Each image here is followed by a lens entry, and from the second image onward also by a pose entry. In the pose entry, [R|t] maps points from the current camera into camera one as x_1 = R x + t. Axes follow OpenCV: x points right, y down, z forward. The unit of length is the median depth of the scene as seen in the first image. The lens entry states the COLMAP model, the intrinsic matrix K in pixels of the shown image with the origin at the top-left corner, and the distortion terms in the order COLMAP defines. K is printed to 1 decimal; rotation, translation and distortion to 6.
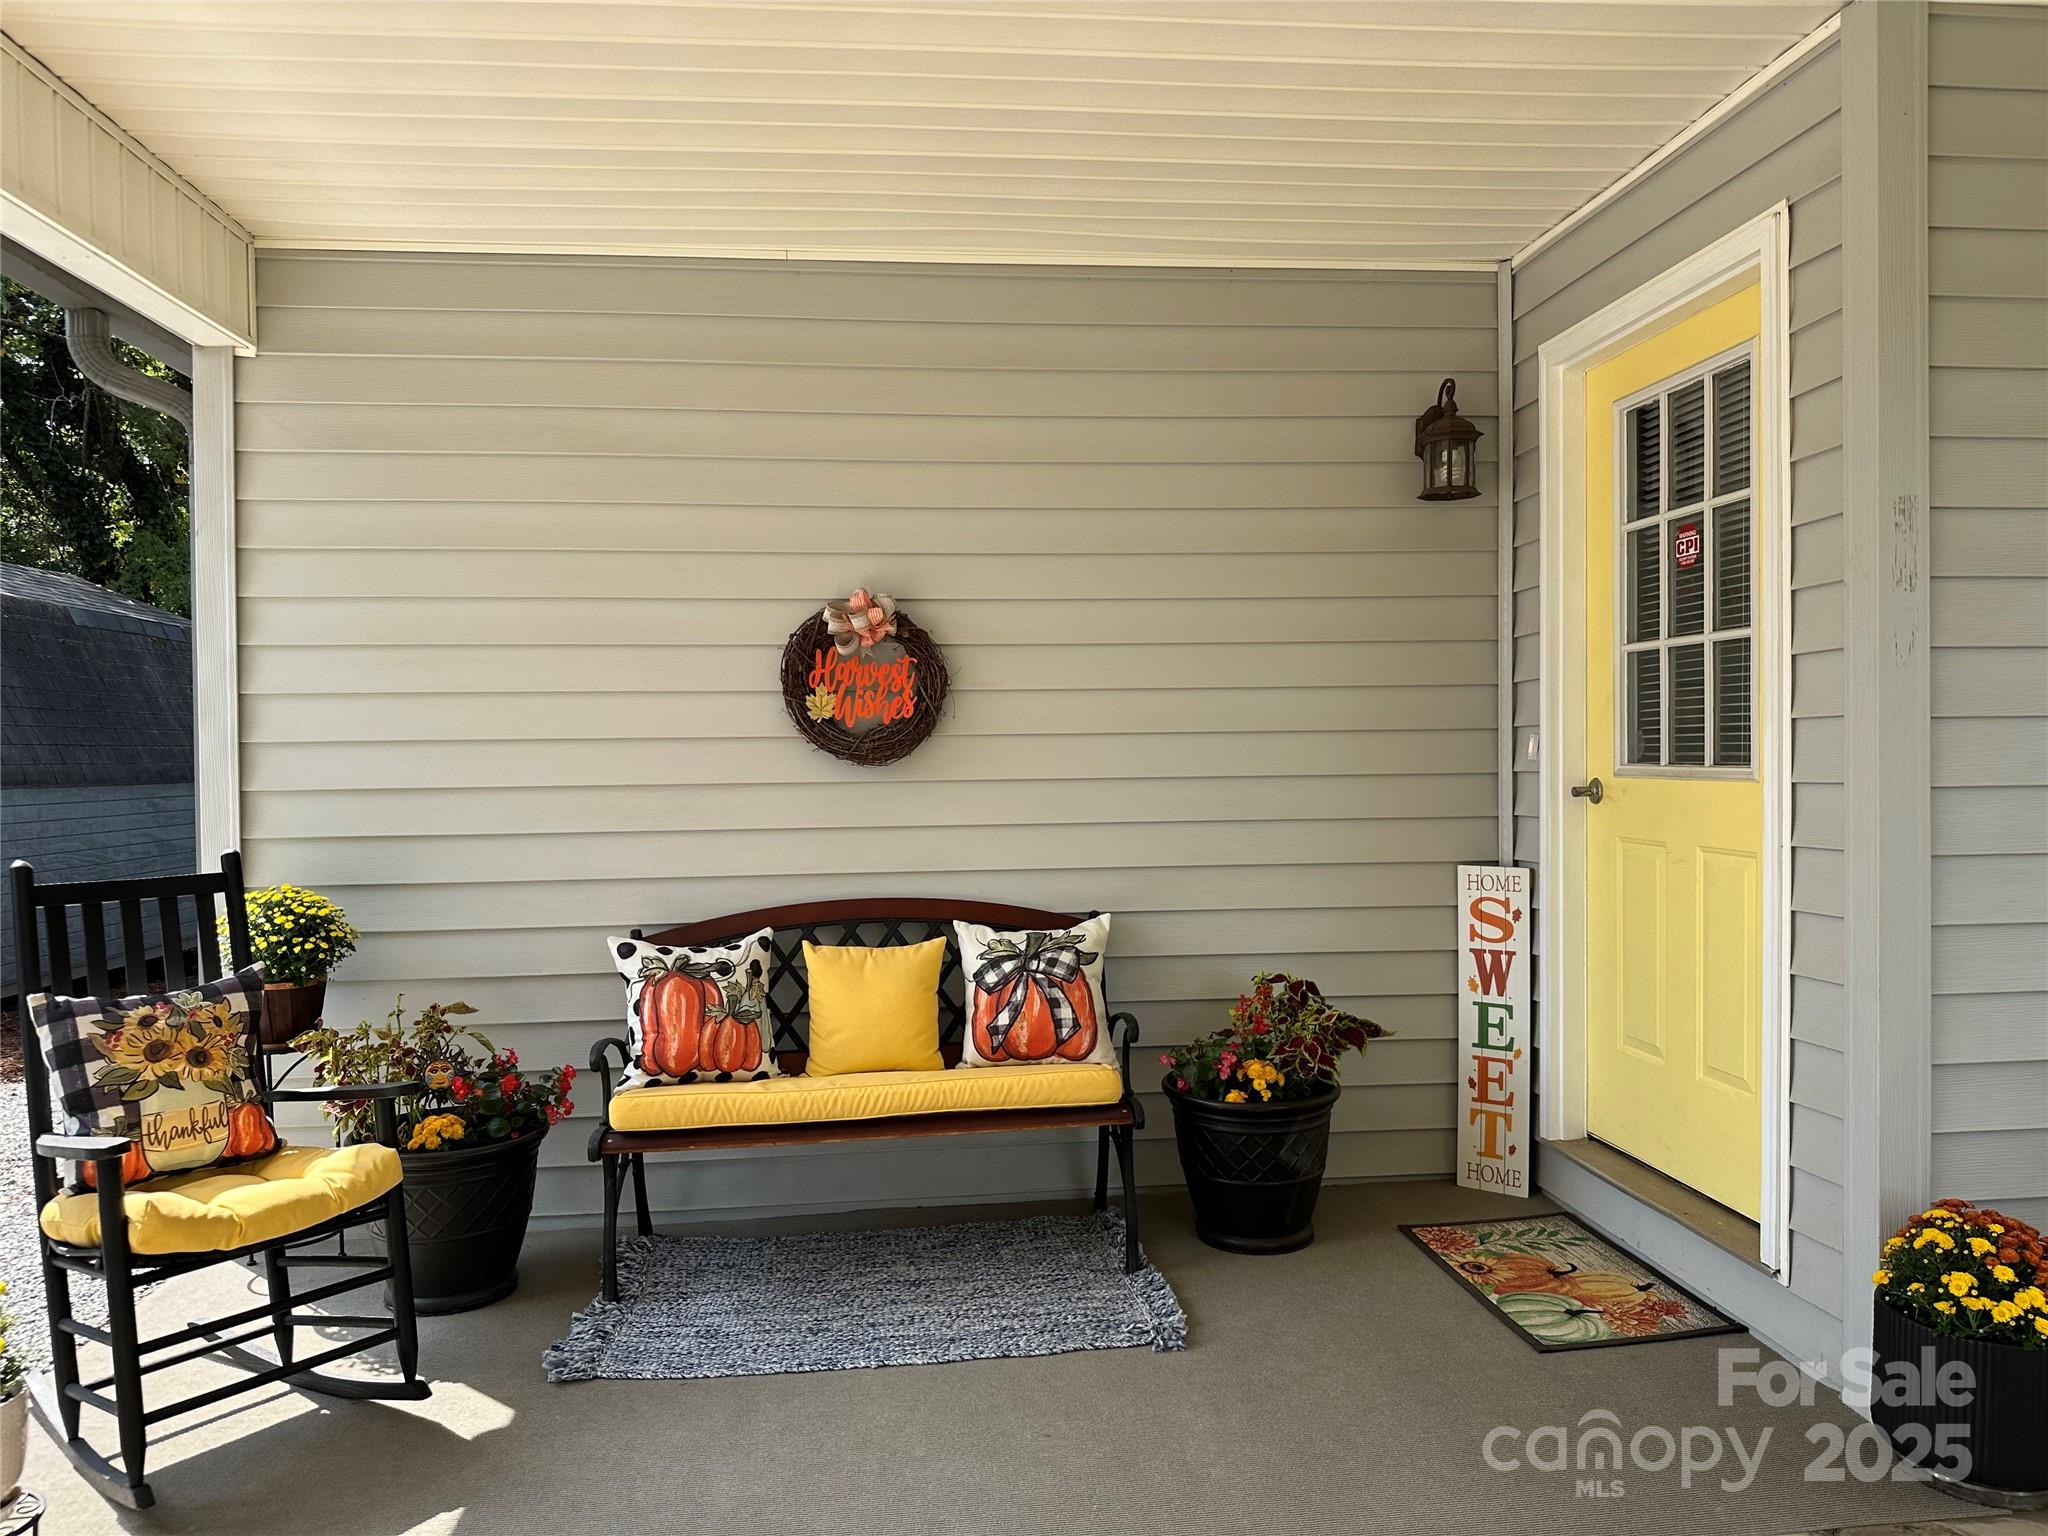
lens RADIAL K [[1441.8, 0, 1023.2], [0, 1441.8, 778.2], [0, 0, 1]] dist [0.090999, -0.109159]
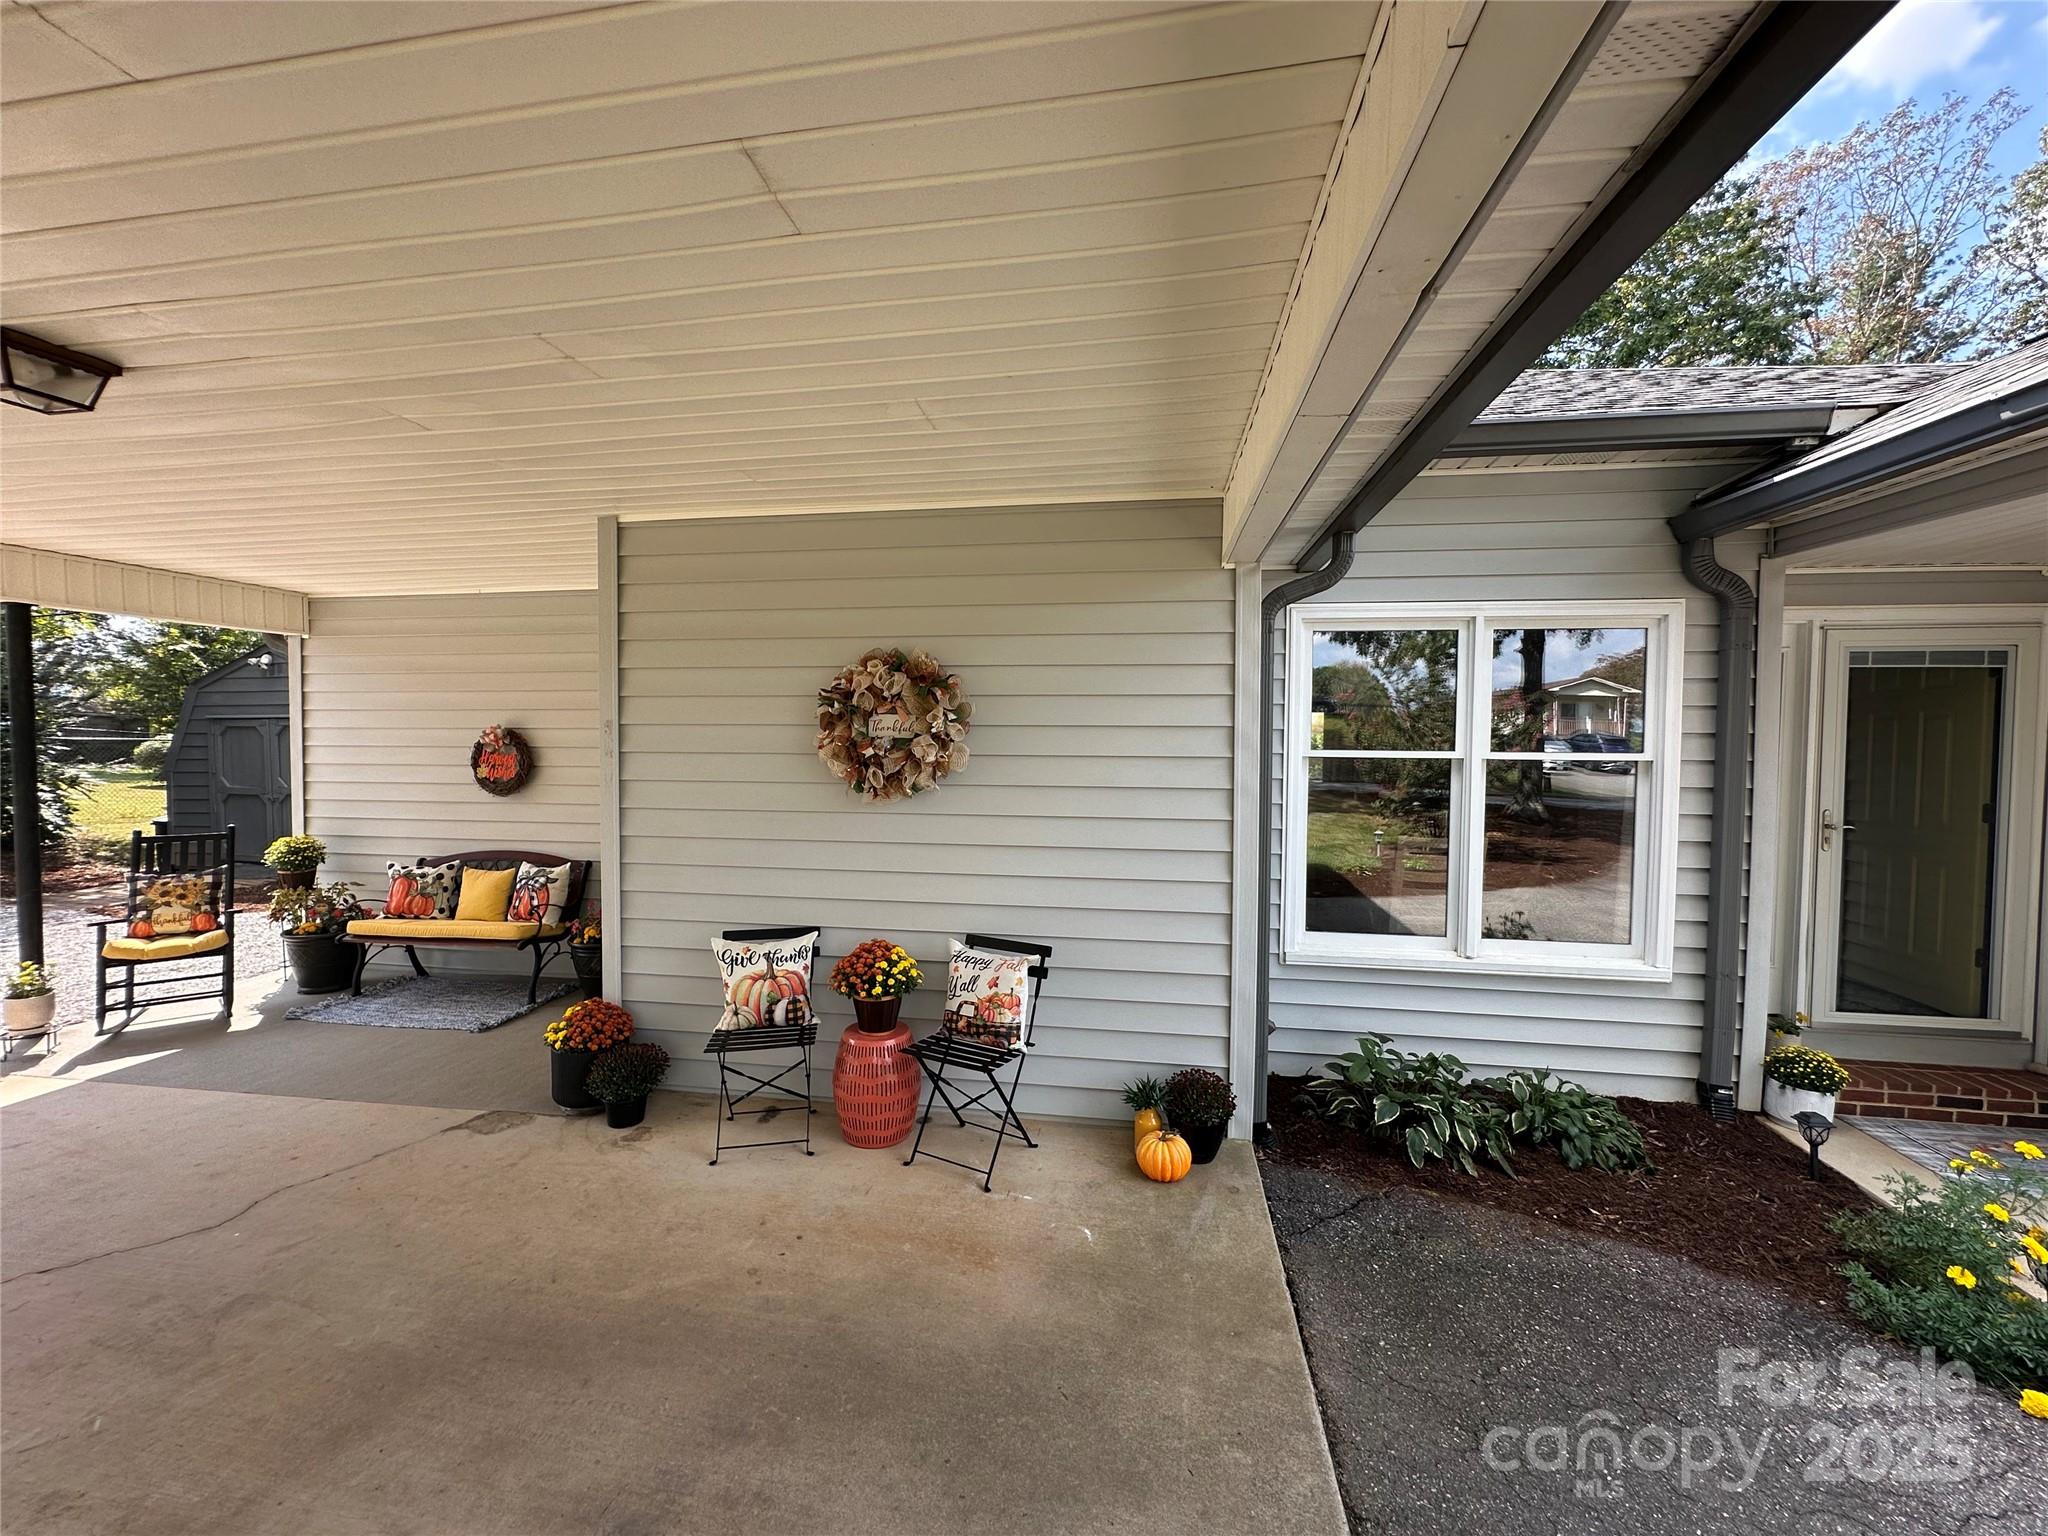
lens RADIAL K [[822.5, 0, 1021.8], [0, 822.5, 773.3], [0, 0, 1]] dist [-0.003387, 0.000824]
pose [[0.966222, 0.027007, -0.256293, 1.172107], [-0.021573, 0.999479, 0.023988, -0.106999], [0.256807, -0.017648, 0.966302, -0.131137]]
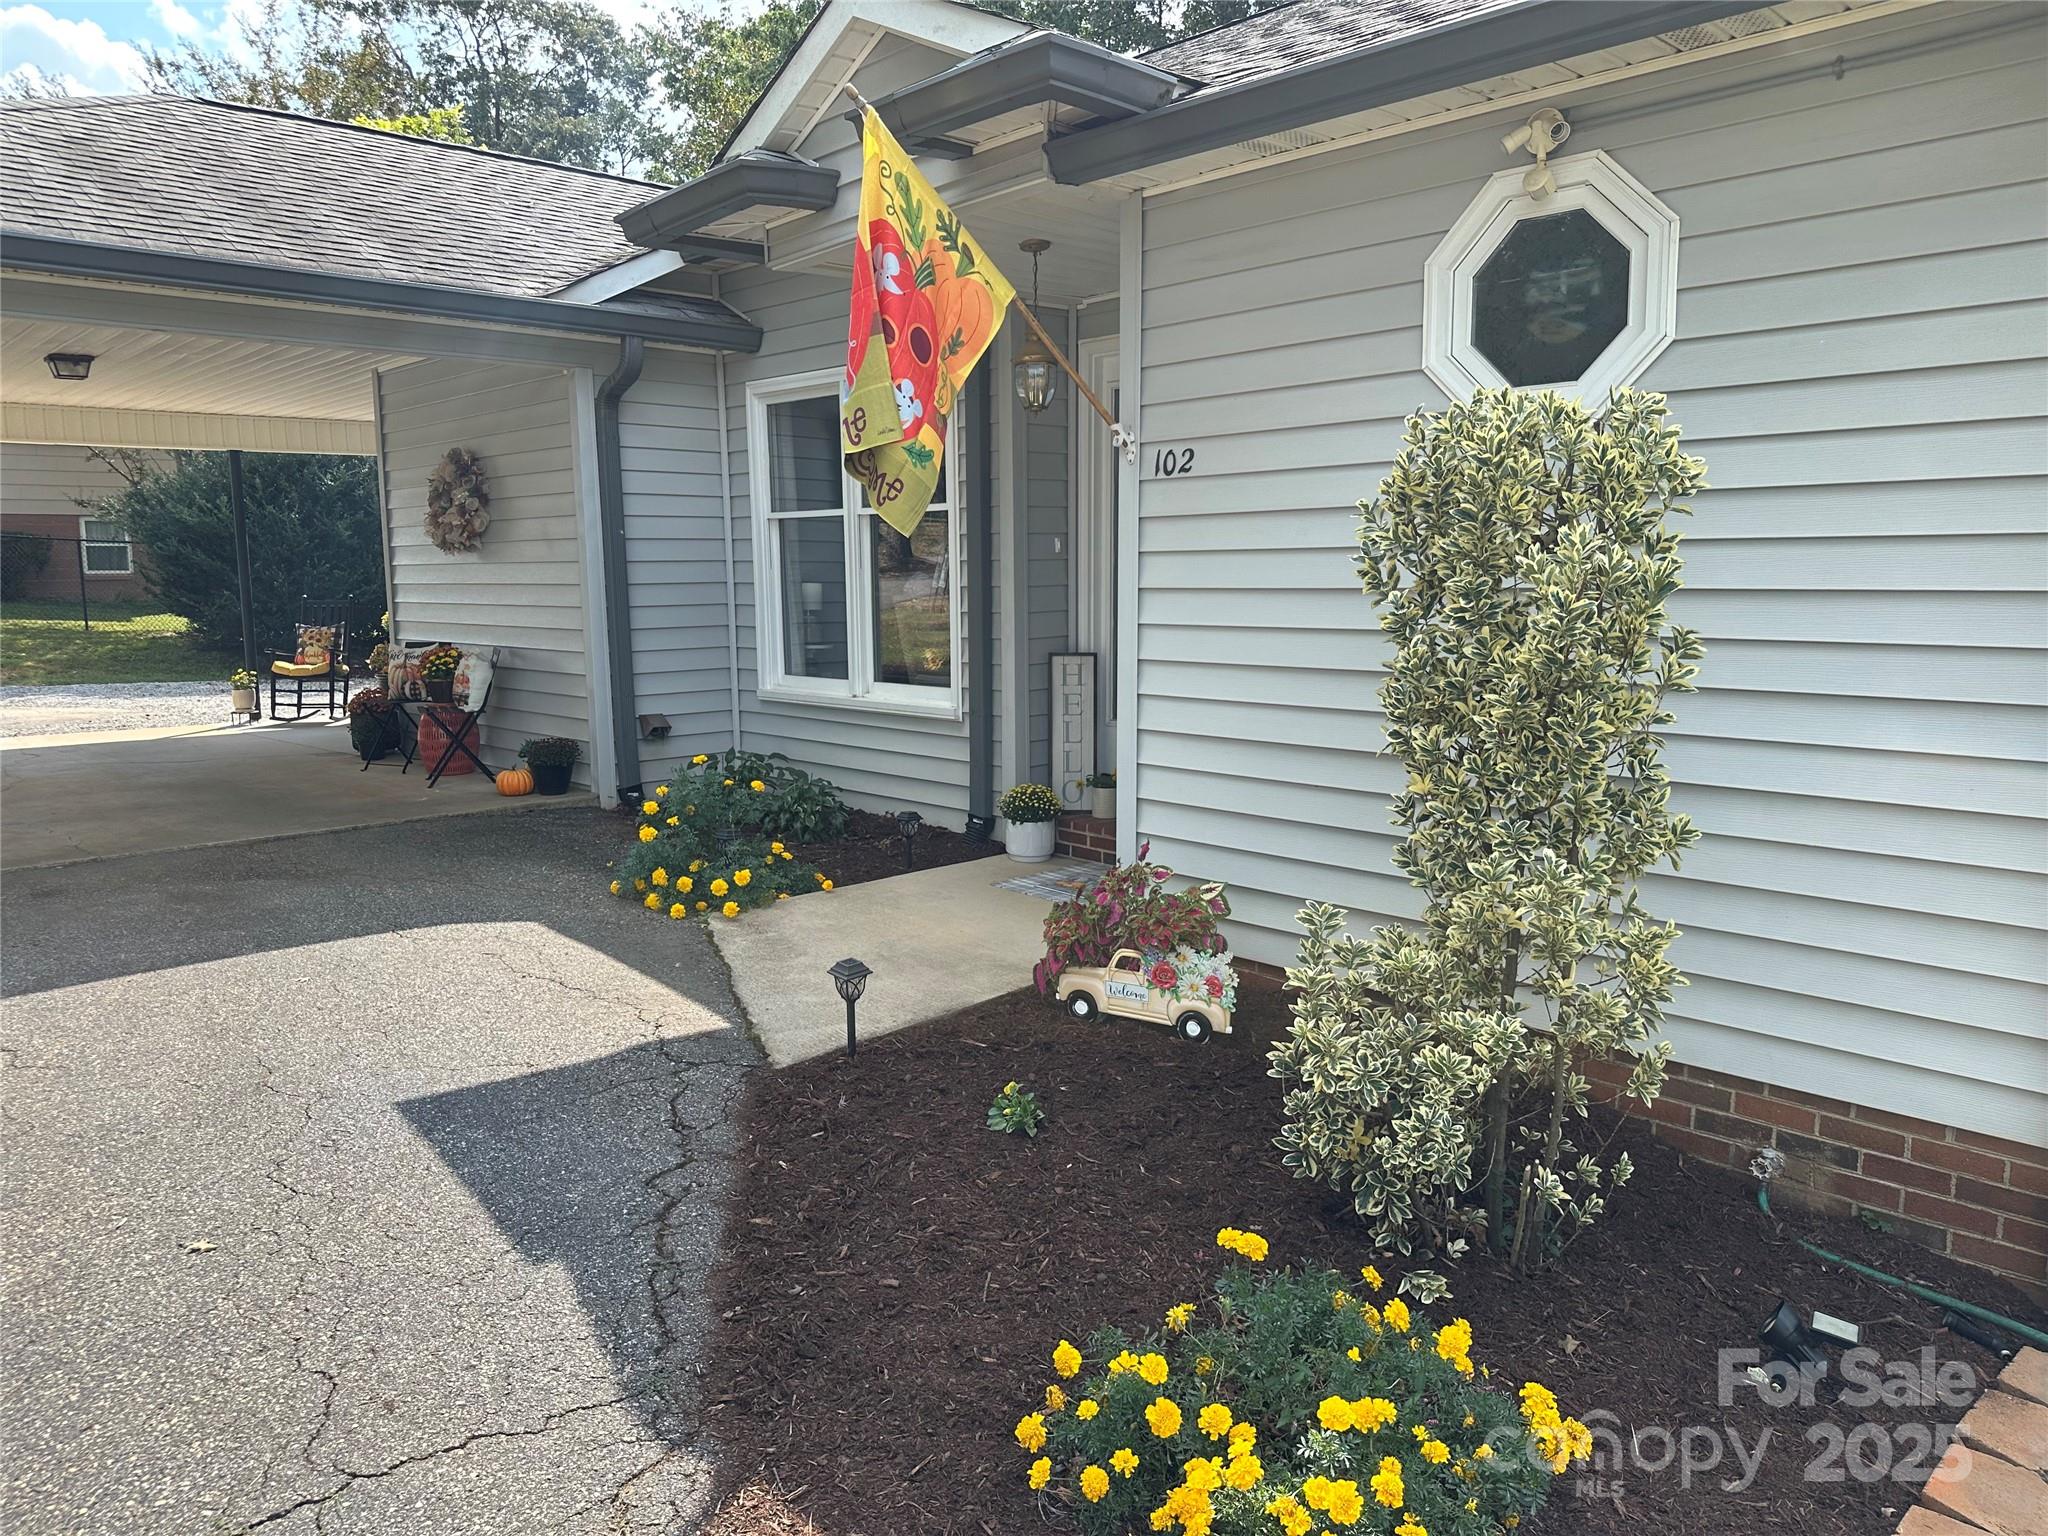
lens RADIAL K [[1429.8, 0, 1032.8], [0, 1429.8, 767.7], [0, 0, 1]] dist [0.006008, -0.001352]
pose [[0.621397, 0.112611, -0.775361, 3.291843], [-0.003556, 0.990012, 0.140936, -0.039095], [0.783488, -0.084820, 0.615591, -0.015480]]
